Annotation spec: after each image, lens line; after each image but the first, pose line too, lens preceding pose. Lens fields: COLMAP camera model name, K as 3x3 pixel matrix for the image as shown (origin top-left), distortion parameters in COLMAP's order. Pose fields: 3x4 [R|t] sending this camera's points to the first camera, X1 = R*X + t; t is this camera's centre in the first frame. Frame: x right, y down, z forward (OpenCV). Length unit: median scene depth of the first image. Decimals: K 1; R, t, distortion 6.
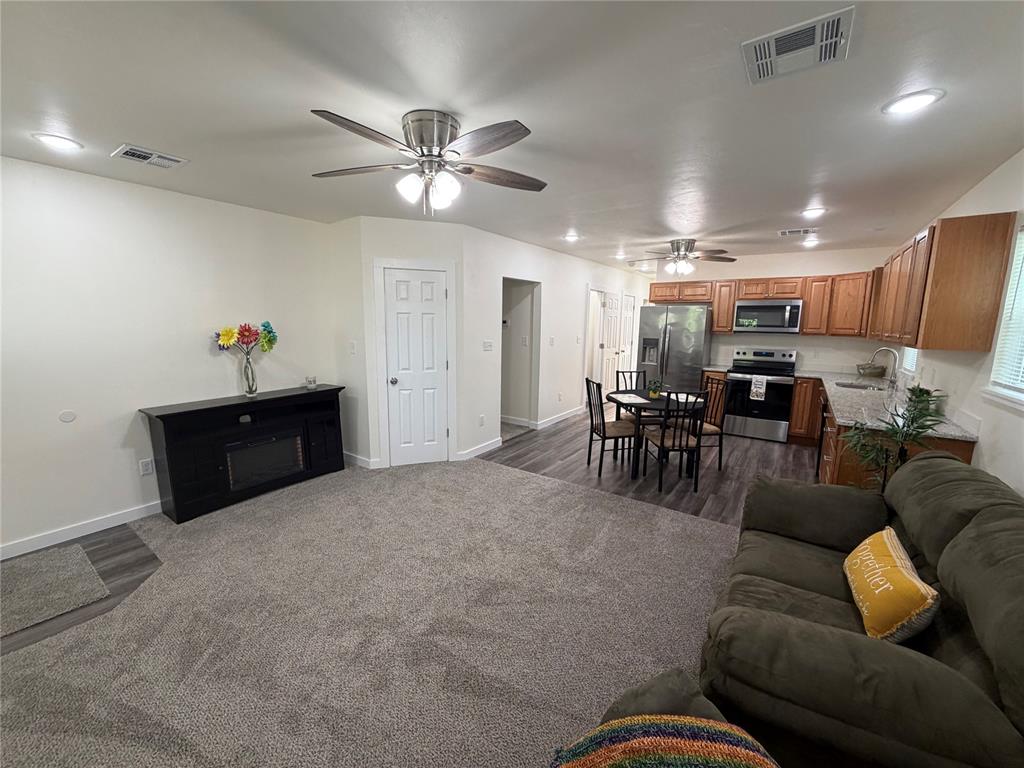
lens RADIAL K [[407.3, 0, 510.6], [0, 407.3, 383.3], [0, 0, 1]] dist [0.000553, 0.000306]
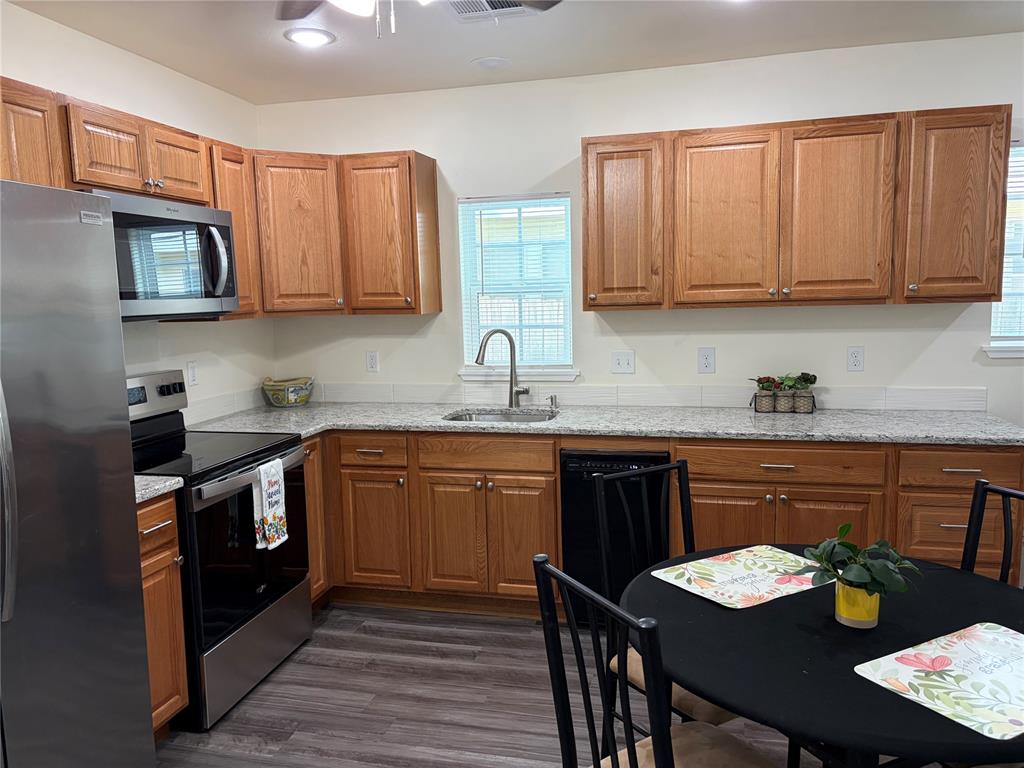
lens RADIAL K [[779.3, 0, 505.0], [0, 779.3, 390.3], [0, 0, 1]] dist [0.038620, -0.049026]
pose [[-0.347299, -0.122513, 0.929717, 0.045387], [0.163362, 0.968365, 0.188630, -0.152286], [-0.923416, 0.217391, -0.316298, 1.049672]]
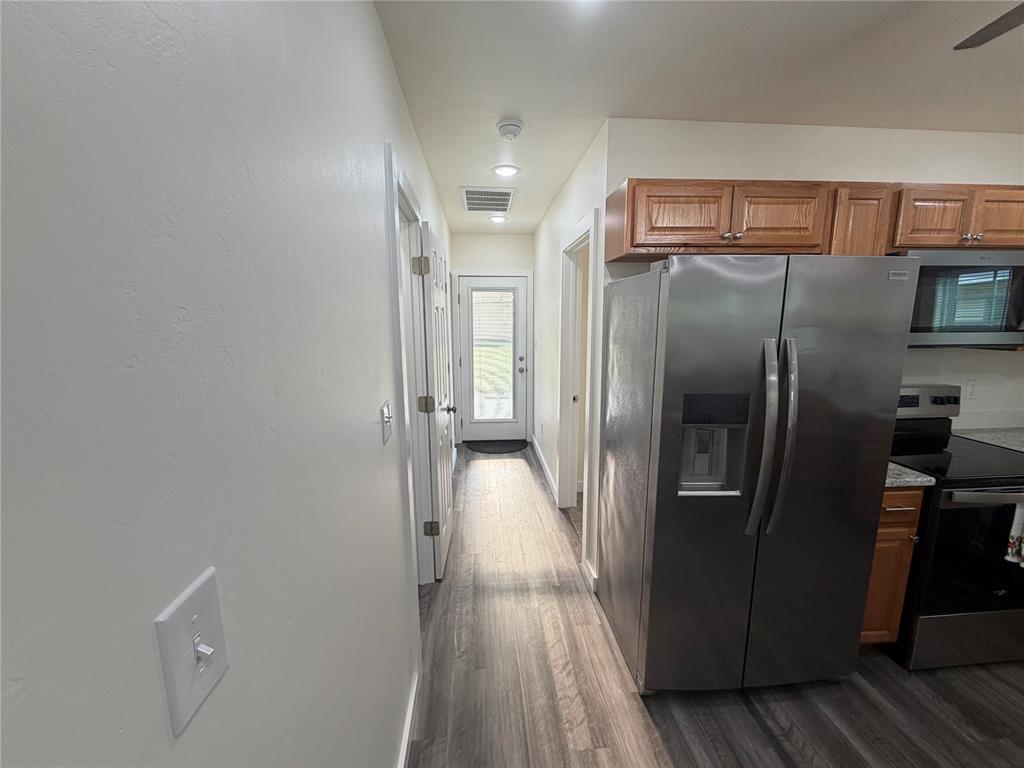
lens RADIAL K [[407.3, 0, 510.6], [0, 407.3, 383.3], [0, 0, 1]] dist [0.000553, 0.000306]
pose [[0.772843, -0.118257, 0.623482, 0.119846], [0.110842, 0.992536, 0.050861, -0.167092], [-0.624842, 0.029800, 0.780182, 1.049510]]
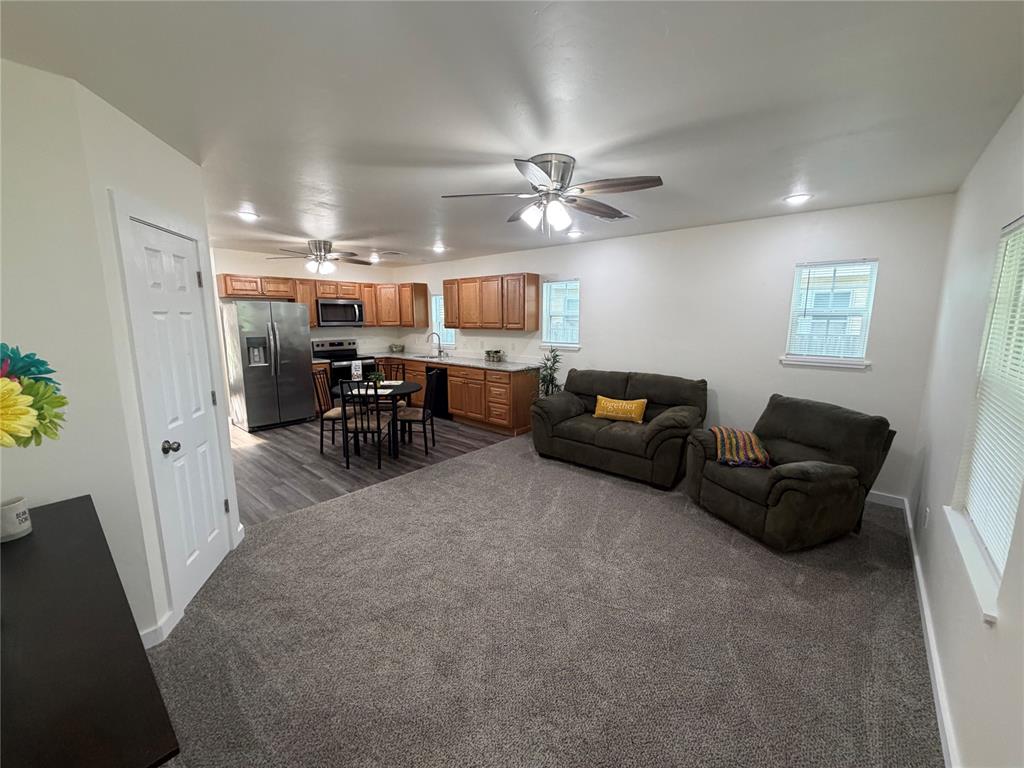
lens RADIAL K [[400.6, 0, 523.8], [0, 400.6, 382.4], [0, 0, 1]] dist [-0.038824, 0.000086]
pose [[0.067713, -0.170612, 0.983009, -0.574934], [0.145726, 0.976395, 0.159426, -0.076596], [-0.987005, 0.132455, 0.090978, 0.411642]]
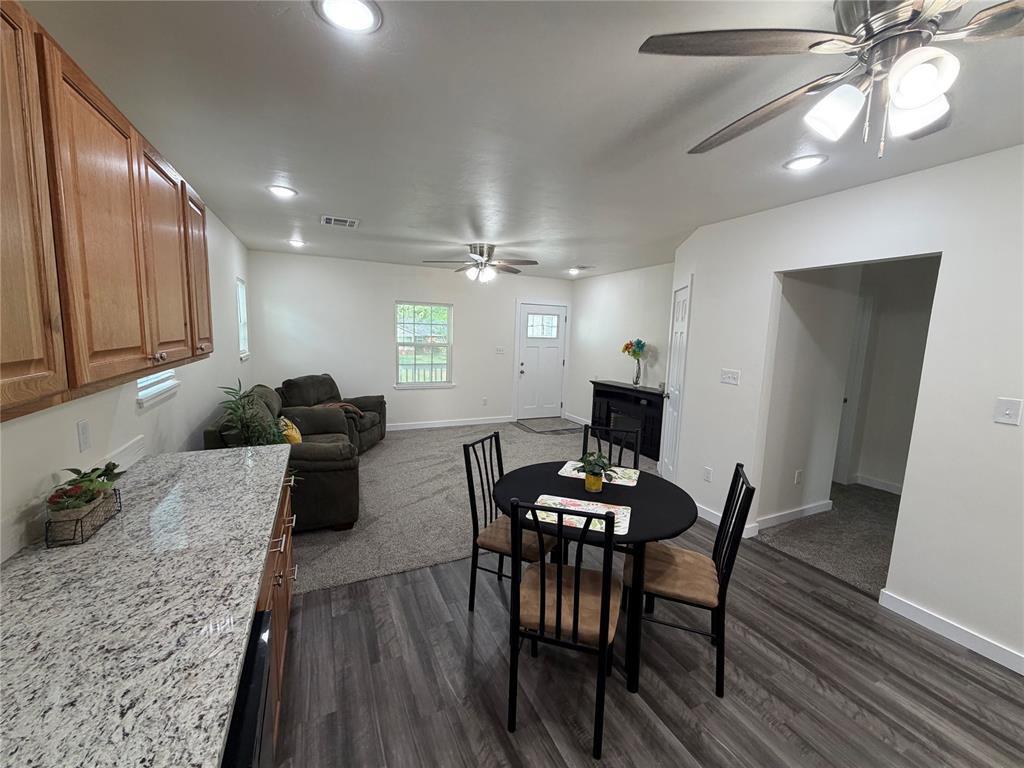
lens RADIAL K [[407.3, 0, 510.6], [0, 407.3, 383.3], [0, 0, 1]] dist [0.000553, 0.000306]
pose [[-0.490060, 0.086407, -0.867395, 0.683720], [-0.169592, 0.966609, 0.192106, -0.140554], [0.855032, 0.241247, -0.459043, 0.920916]]
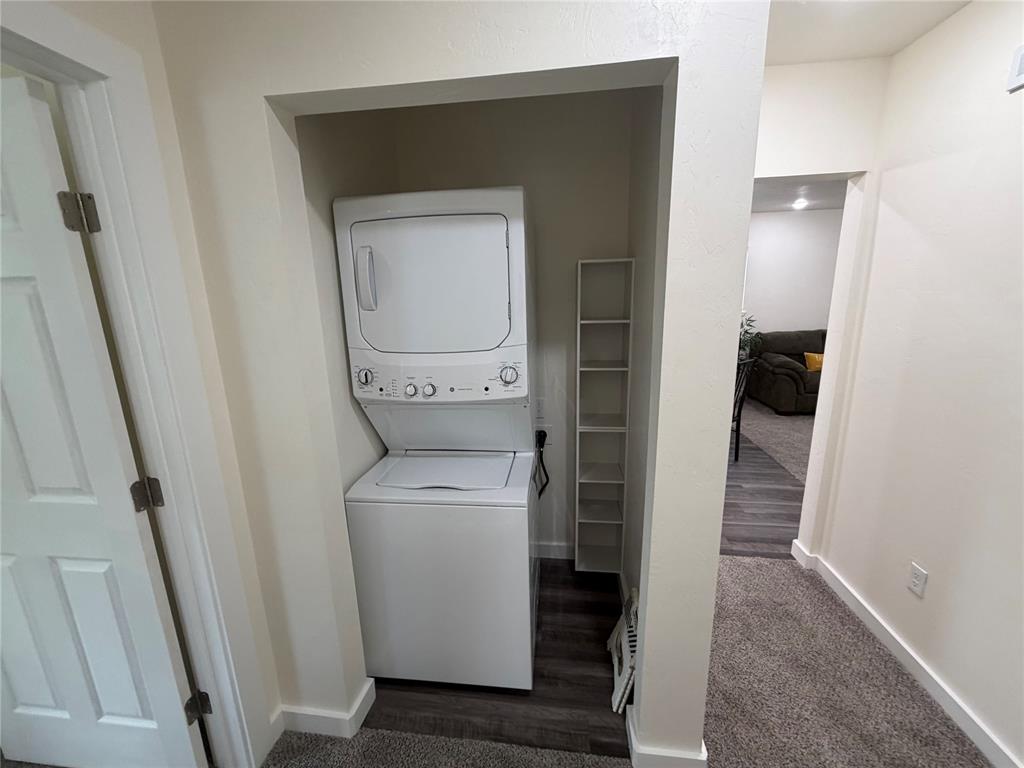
lens RADIAL K [[407.3, 0, 510.6], [0, 407.3, 383.3], [0, 0, 1]] dist [0.000553, 0.000306]
pose [[-0.465442, -0.193858, 0.863587, -0.240848], [0.158607, 0.941655, 0.296866, -0.231188], [-0.870751, 0.275145, -0.407539, 1.420497]]
